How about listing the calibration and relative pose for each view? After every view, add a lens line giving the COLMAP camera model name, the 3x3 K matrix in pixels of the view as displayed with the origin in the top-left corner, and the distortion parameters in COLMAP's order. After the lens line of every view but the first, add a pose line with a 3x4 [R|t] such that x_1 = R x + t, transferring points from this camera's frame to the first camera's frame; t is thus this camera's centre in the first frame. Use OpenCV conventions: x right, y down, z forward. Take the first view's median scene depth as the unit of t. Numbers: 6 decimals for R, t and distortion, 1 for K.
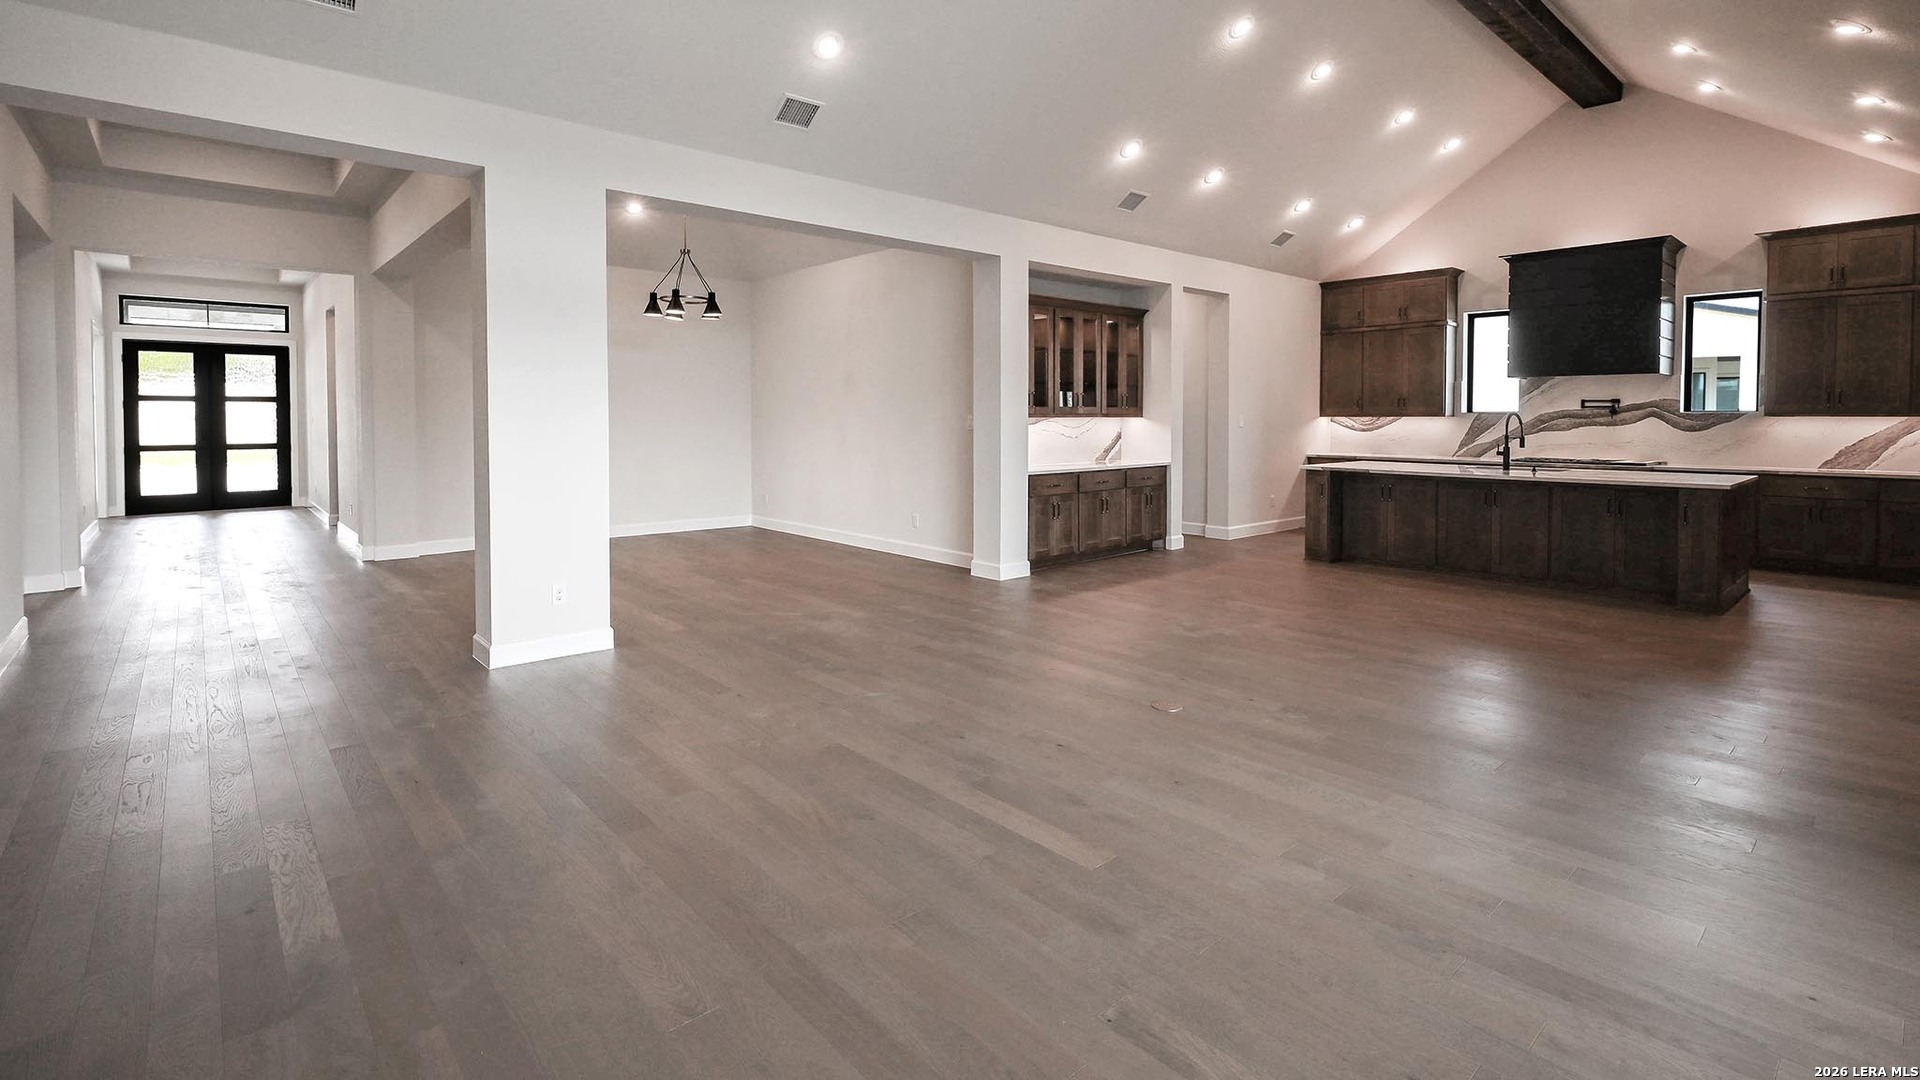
lens RADIAL K [[872.3, 0, 964.8], [0, 872.3, 439.6], [0, 0, 1]] dist [-0.000182, 0.000012]
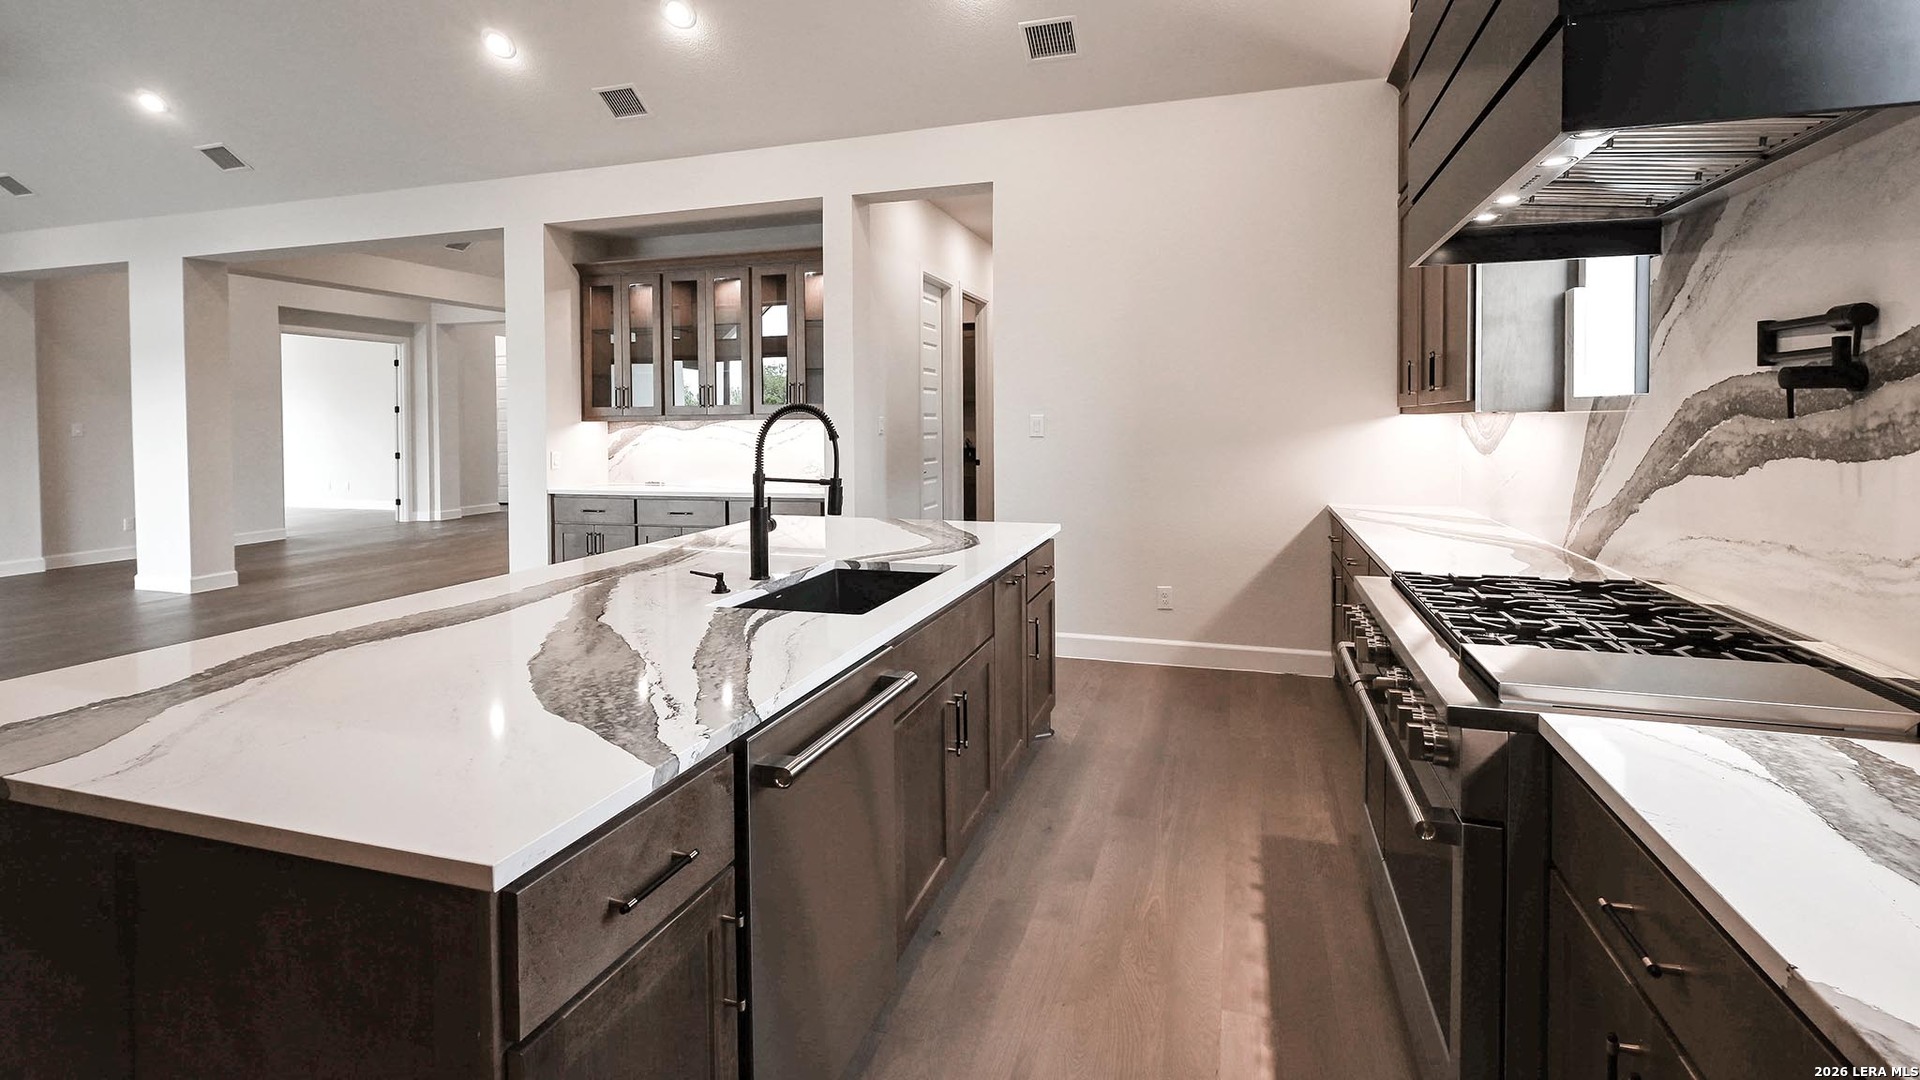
lens RADIAL K [[892.7, 0, 960.2], [0, 892.7, 424.3], [0, 0, 1]] dist [-0.000983, -0.000193]
pose [[0.512075, 0.002558, -0.858937, 1.830443], [-0.011765, 0.999923, -0.004036, -0.045769], [0.858860, 0.012172, 0.512065, 1.725777]]
